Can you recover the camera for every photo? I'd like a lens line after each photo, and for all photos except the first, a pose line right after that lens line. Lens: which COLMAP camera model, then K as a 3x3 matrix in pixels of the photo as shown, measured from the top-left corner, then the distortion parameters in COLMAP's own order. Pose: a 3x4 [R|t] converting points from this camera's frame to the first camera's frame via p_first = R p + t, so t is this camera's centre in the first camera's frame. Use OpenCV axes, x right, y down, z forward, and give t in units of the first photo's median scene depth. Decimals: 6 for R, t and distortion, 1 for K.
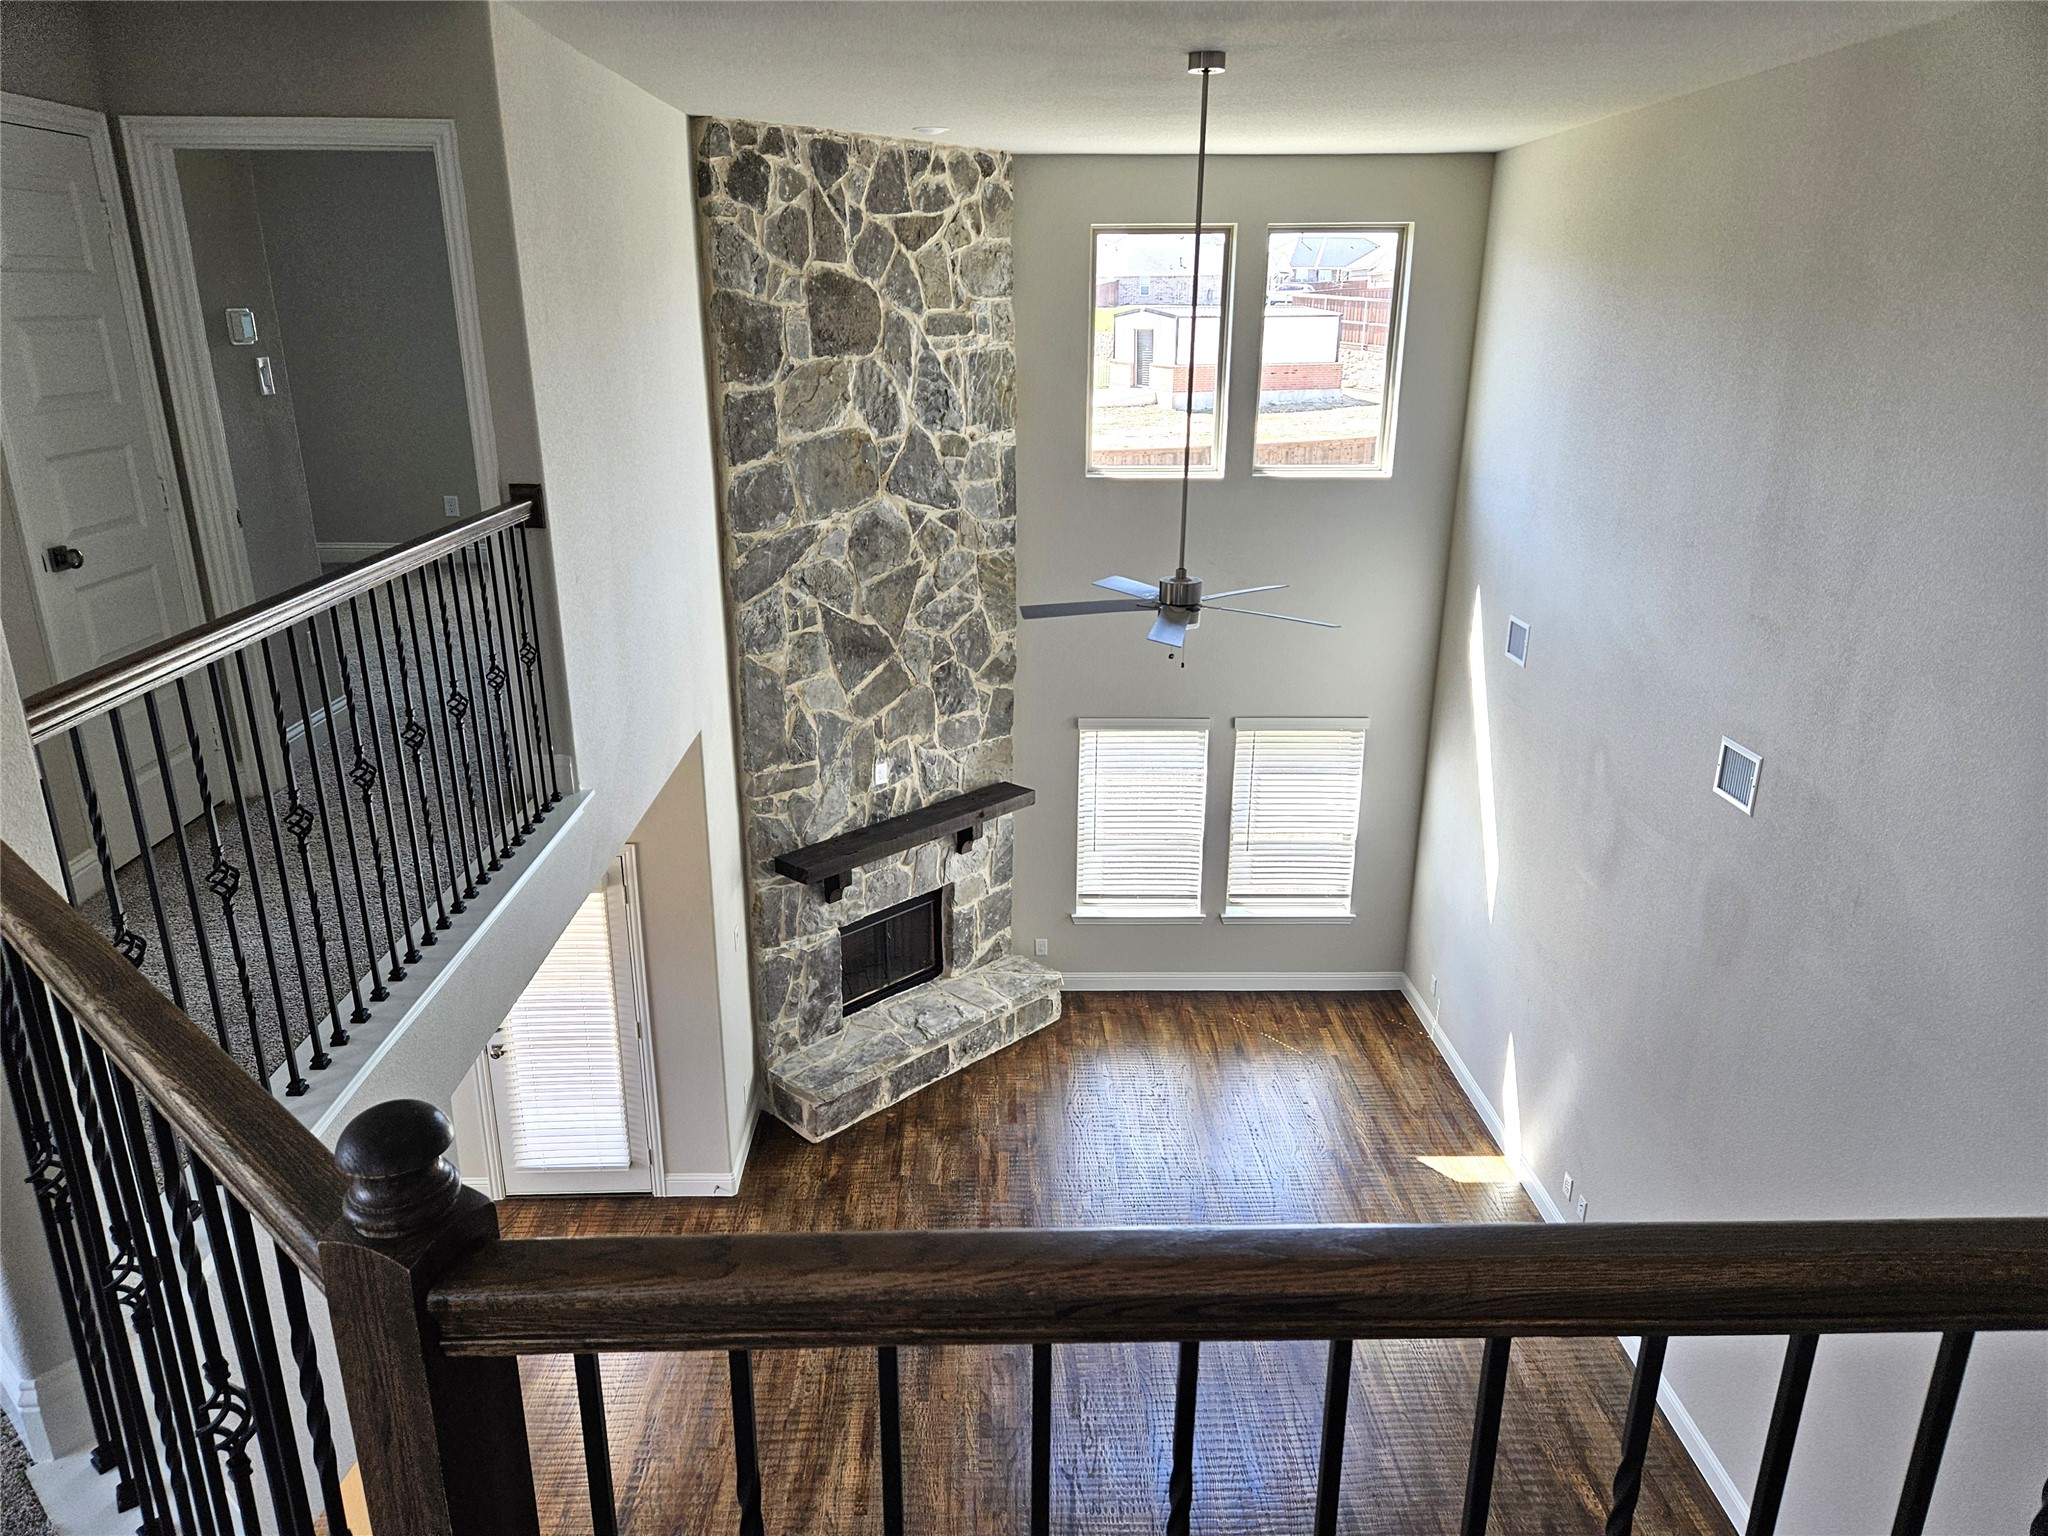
lens RADIAL K [[1402.3, 0, 1024.0], [0, 1402.3, 768.0], [0, 0, 1]] dist [0.056270, -0.002660]
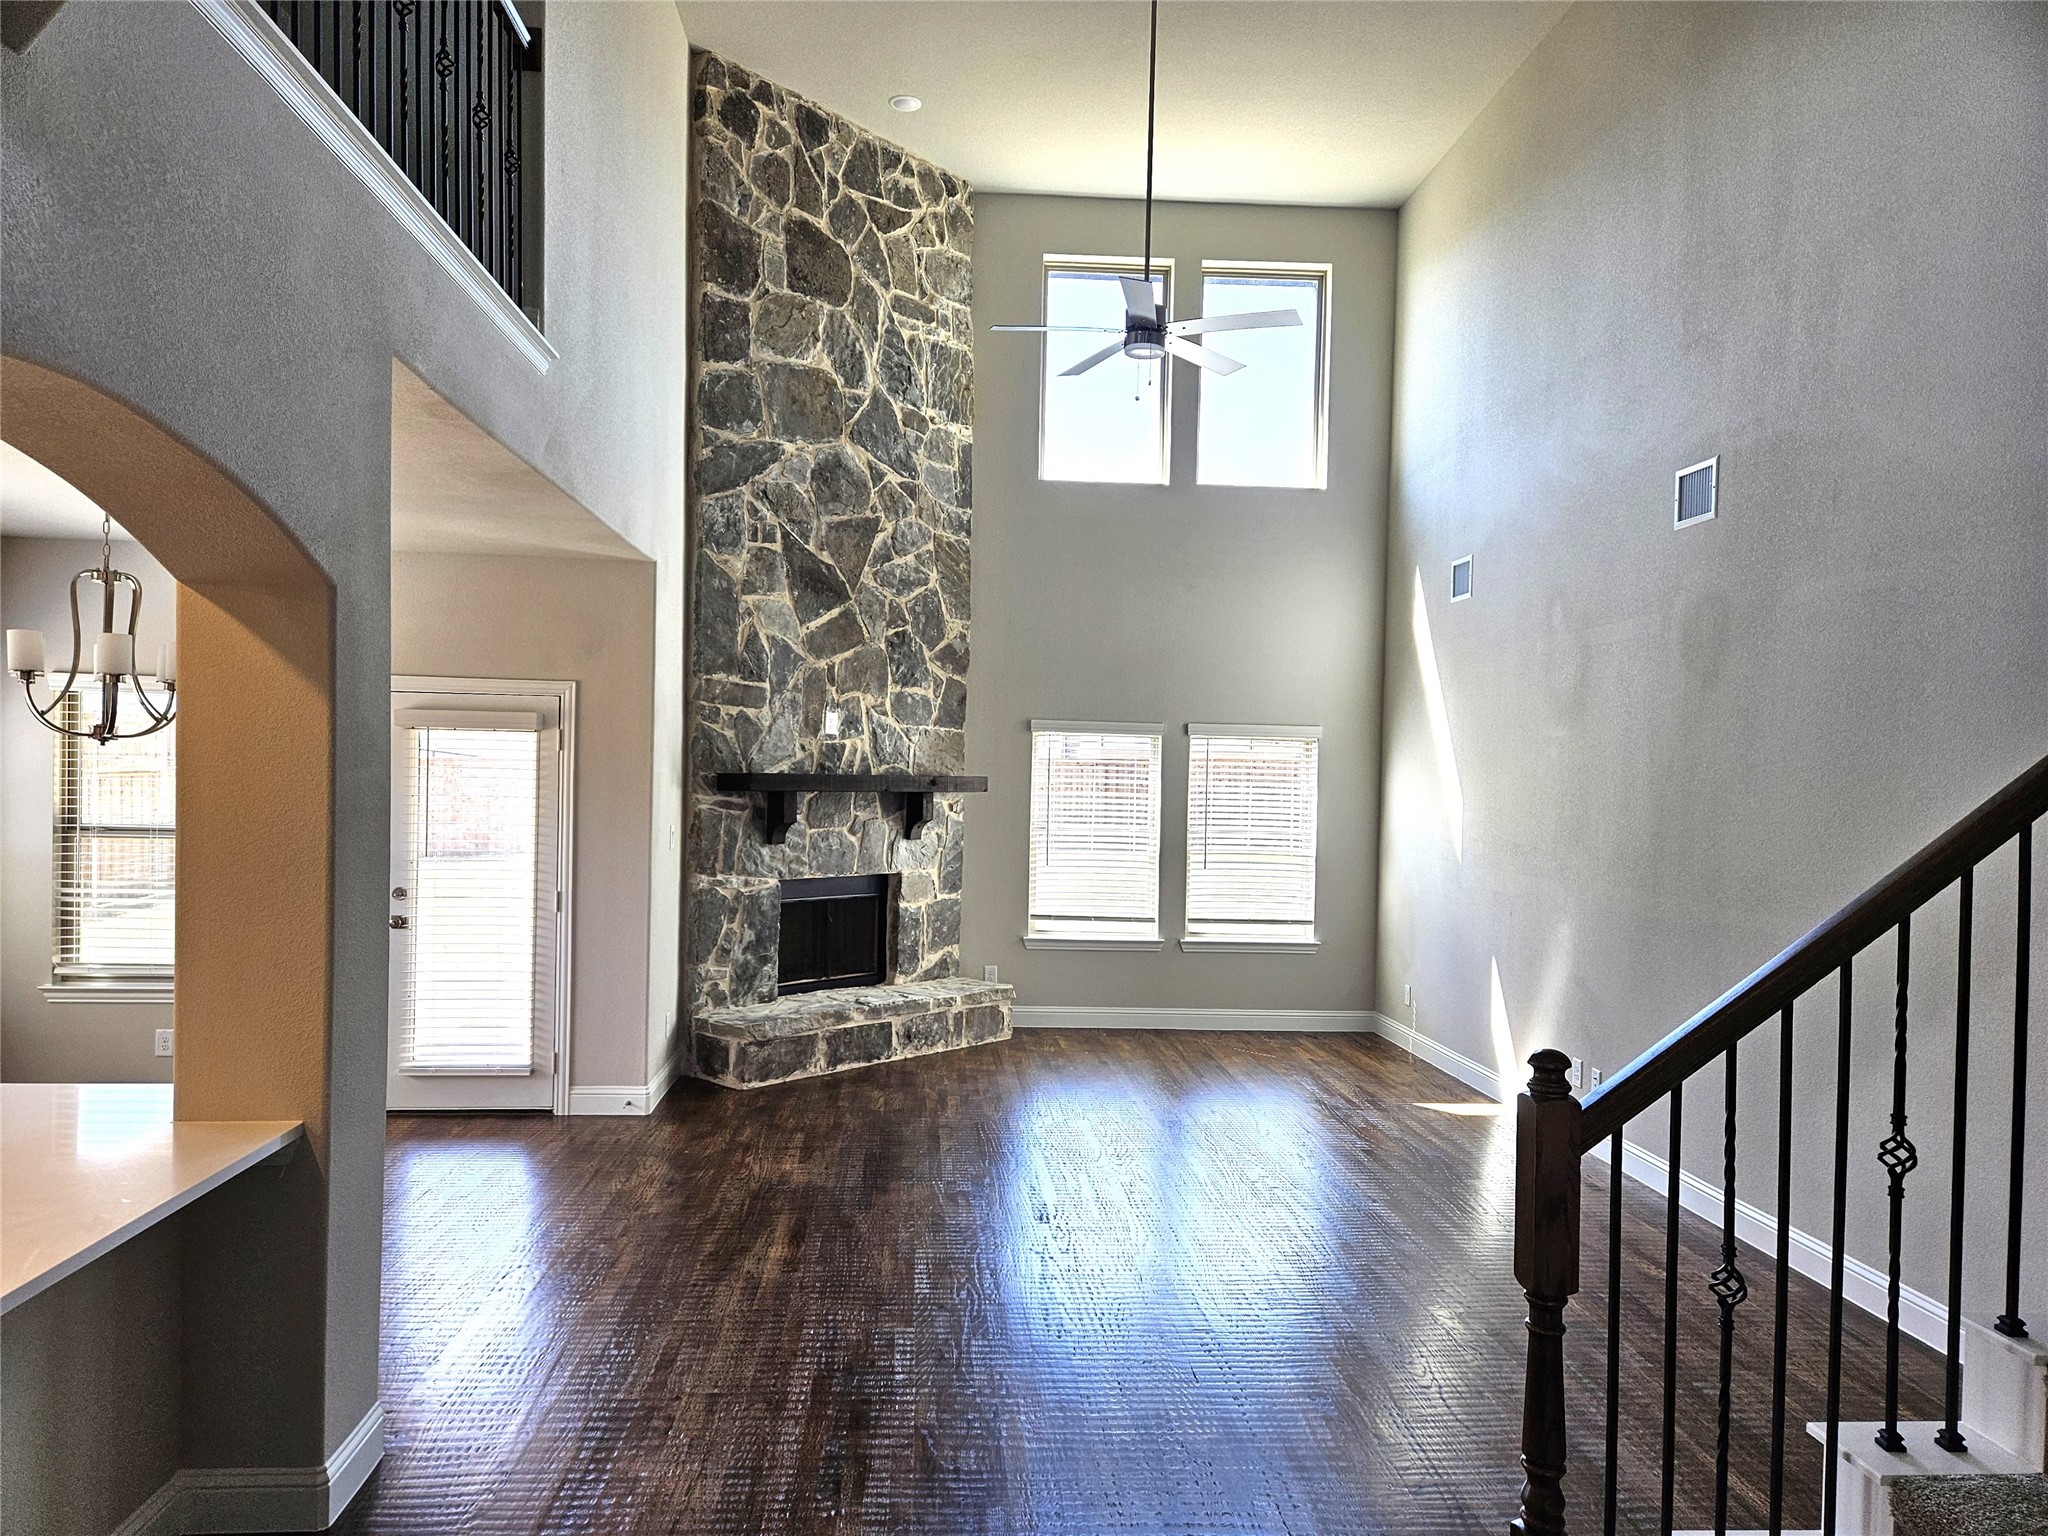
lens RADIAL K [[1389.7, 0, 1016.2], [0, 1389.7, 808.0], [0, 0, 1]] dist [0.058963, -0.034468]
pose [[0.998834, 0.014599, 0.046013, -0.018309], [0.000735, 0.948461, -0.316893, 0.384602], [-0.048268, 0.316557, 0.947345, 0.102491]]
